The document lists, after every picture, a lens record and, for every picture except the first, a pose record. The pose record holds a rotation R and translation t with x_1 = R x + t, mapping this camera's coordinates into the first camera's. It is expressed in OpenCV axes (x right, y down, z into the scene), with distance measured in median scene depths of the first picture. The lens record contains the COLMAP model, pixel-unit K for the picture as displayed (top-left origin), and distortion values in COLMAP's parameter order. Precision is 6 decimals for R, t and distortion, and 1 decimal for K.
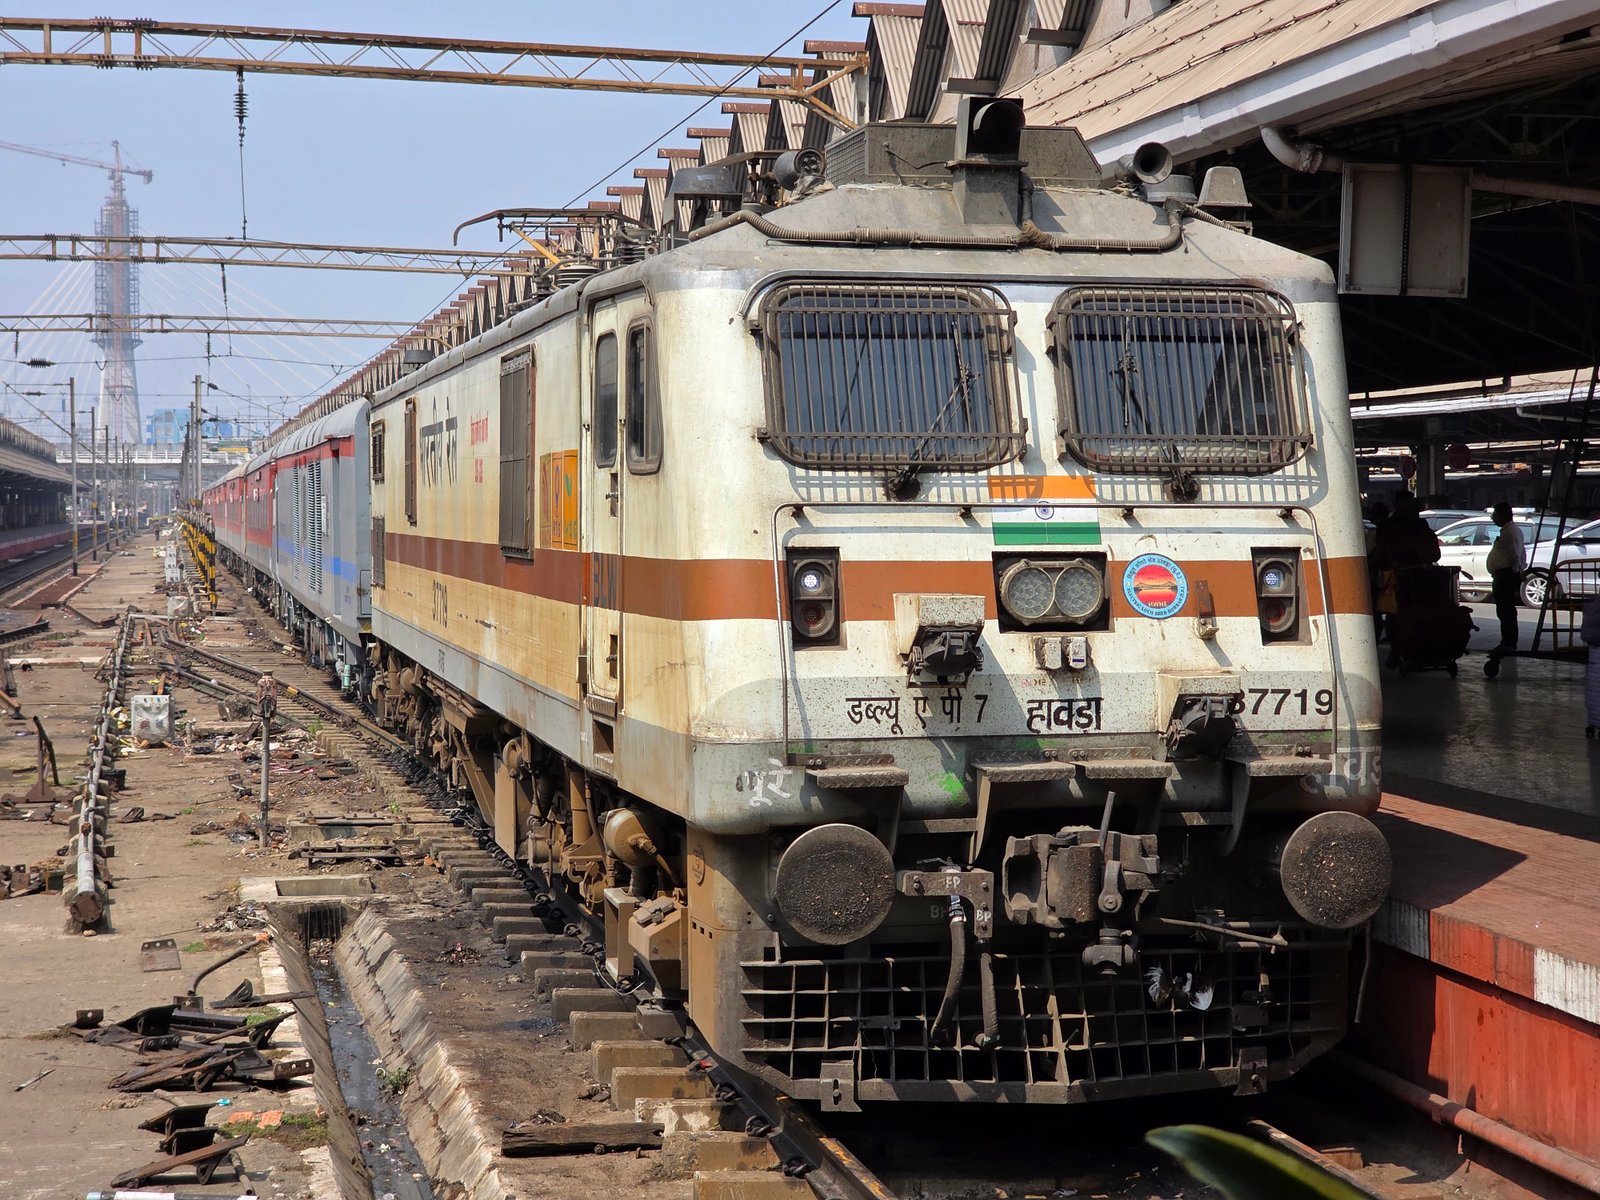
lens RADIAL K [[2964.9, 0, 800.0], [0, 2964.9, 600.0], [0, 0, 1]] dist [-0.679049, 7.569307]
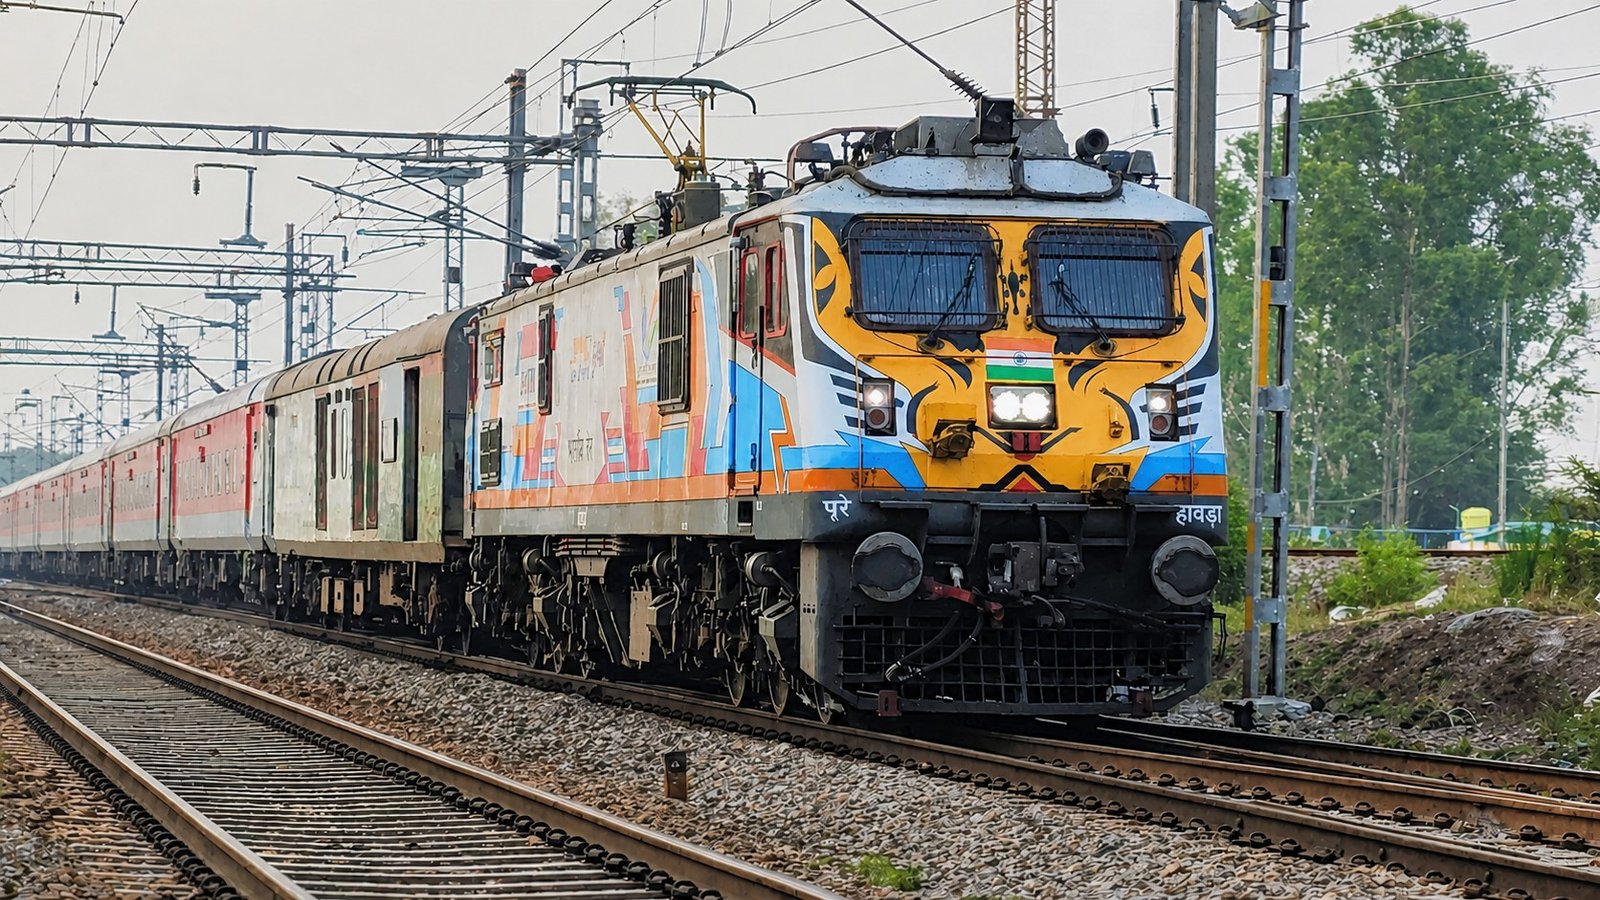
lens RADIAL K [[4973.8, 0, 800.0], [0, 4973.8, 450.0], [0, 0, 1]] dist [0.097535, 0.290614]
pose [[0.999448, 0.003104, -0.033091, 0.054304], [-0.004561, 0.999019, -0.044050, 0.146644], [0.032922, 0.044177, 0.998481, -1.822344]]
